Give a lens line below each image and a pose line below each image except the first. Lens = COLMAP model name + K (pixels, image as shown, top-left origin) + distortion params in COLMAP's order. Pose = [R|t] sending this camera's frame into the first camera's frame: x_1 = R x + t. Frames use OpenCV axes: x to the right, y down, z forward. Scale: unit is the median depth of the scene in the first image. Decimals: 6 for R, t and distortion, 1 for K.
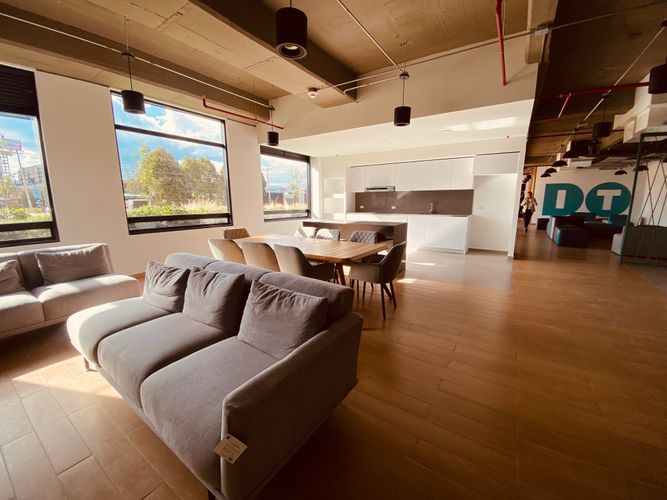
lens RADIAL K [[270.0, 0, 332.1], [0, 270.0, 251.7], [0, 0, 1]] dist [0.032349, -0.026648]
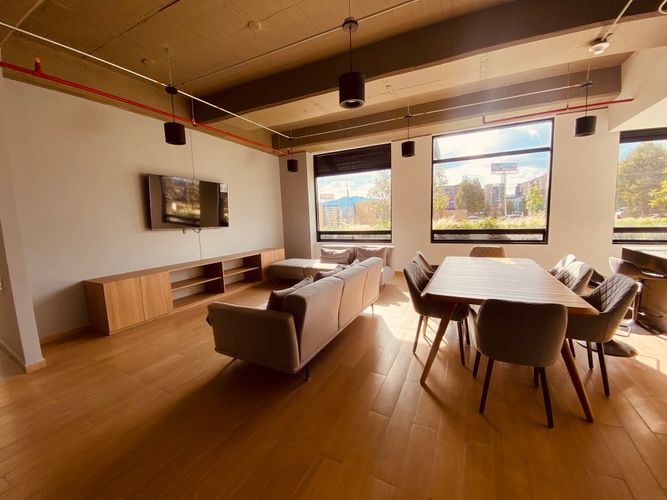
lens RADIAL K [[270.0, 0, 332.1], [0, 270.0, 251.7], [0, 0, 1]] dist [0.032349, -0.026648]
pose [[0.128084, 0.124180, -0.983958, 0.439759], [-0.153484, 0.982659, 0.104037, -0.076403], [0.979815, 0.137696, 0.144923, 0.325024]]
